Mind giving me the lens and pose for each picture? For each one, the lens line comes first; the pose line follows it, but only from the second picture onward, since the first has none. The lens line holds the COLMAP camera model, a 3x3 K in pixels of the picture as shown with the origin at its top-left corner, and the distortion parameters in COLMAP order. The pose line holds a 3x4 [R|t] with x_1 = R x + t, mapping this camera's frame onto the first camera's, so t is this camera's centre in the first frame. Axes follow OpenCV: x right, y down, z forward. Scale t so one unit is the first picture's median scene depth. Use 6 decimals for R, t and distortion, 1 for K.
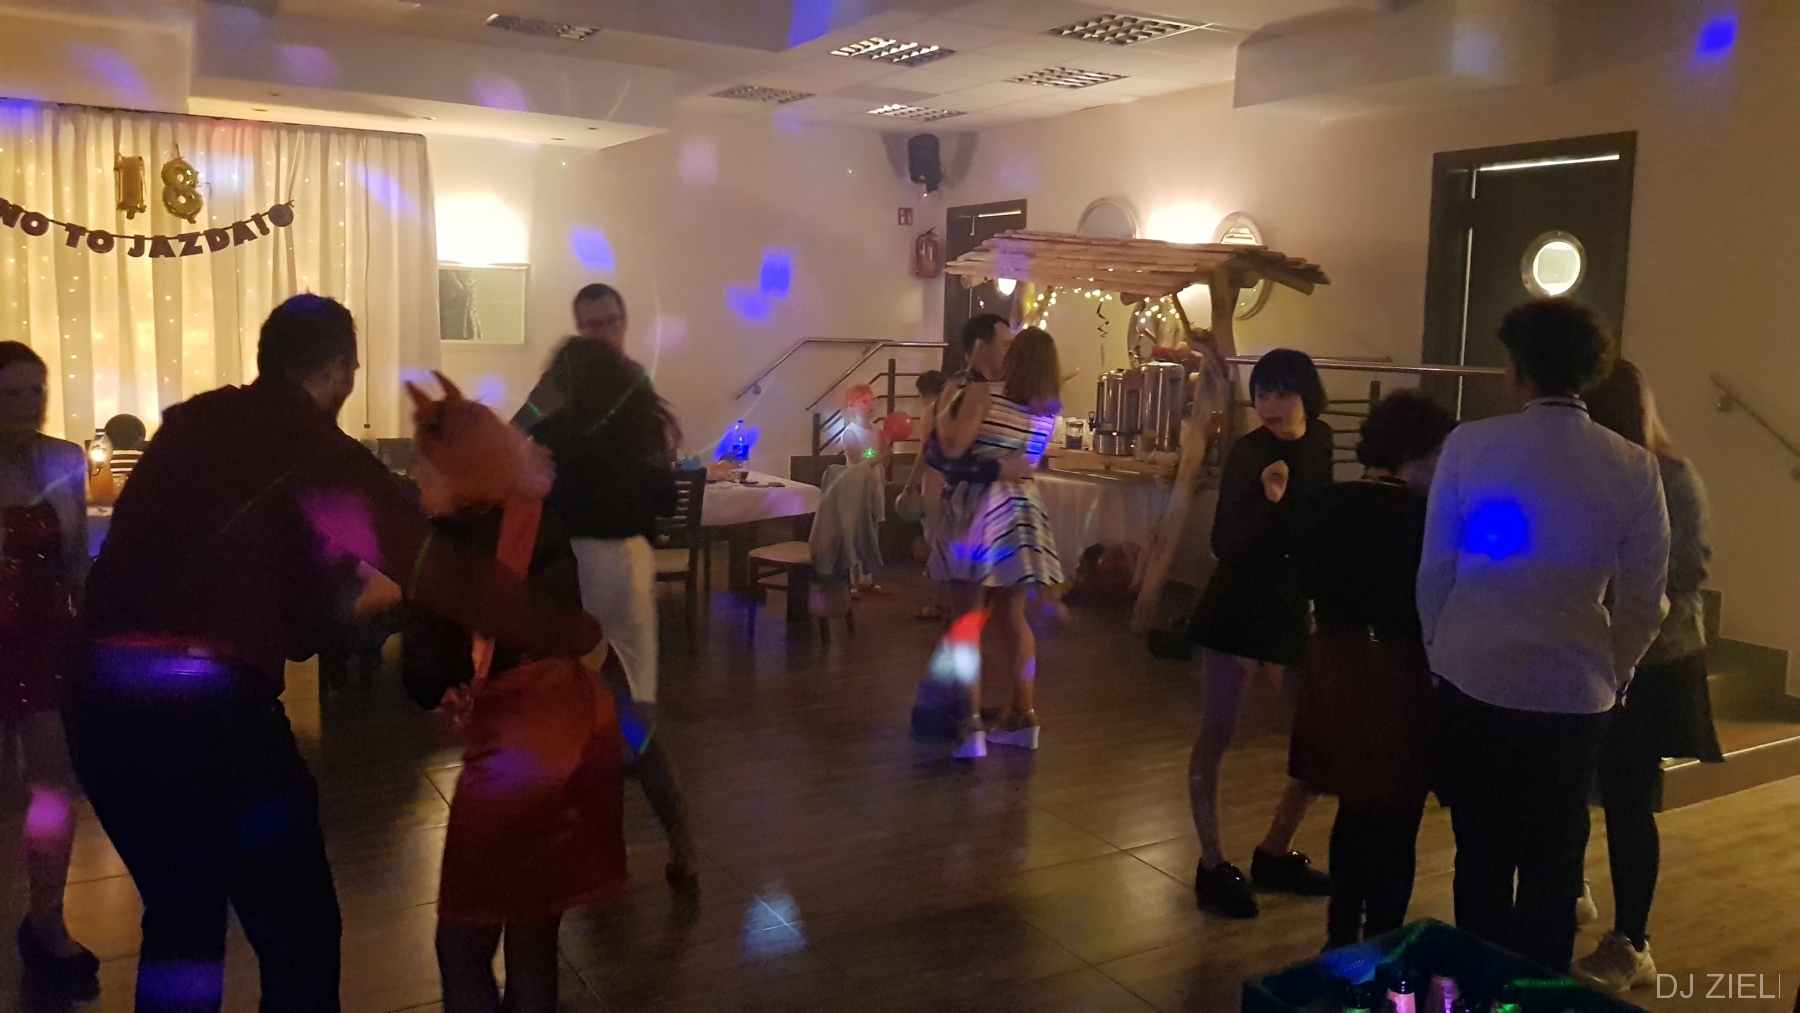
lens RADIAL K [[1370.8, 0, 899.1], [0, 1370.8, 470.9], [0, 0, 1]] dist [0.084308, -0.122455]
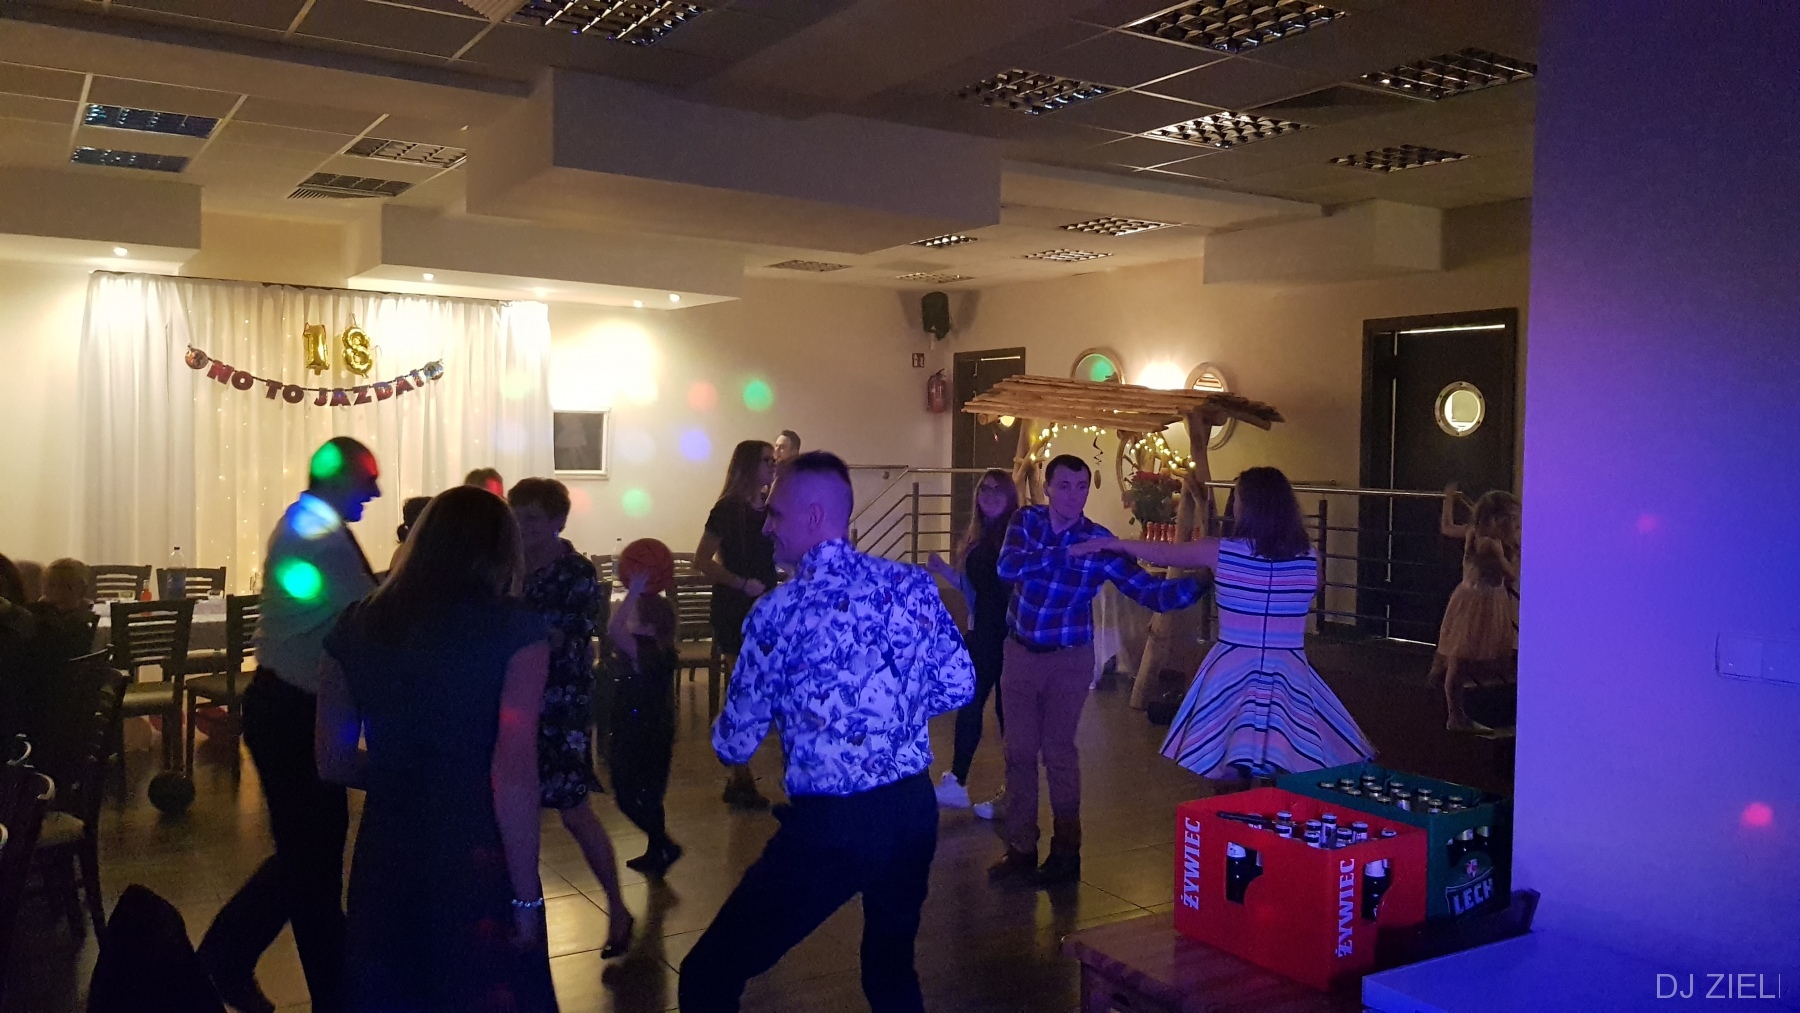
lens RADIAL K [[1371.7, 0, 873.0], [0, 1371.7, 483.1], [0, 0, 1]] dist [0.103984, -0.164444]
pose [[0.999845, -0.005469, 0.016739, -0.076488], [0.006745, 0.996996, -0.077164, 0.012491], [-0.016266, 0.077265, 0.996878, -0.222467]]
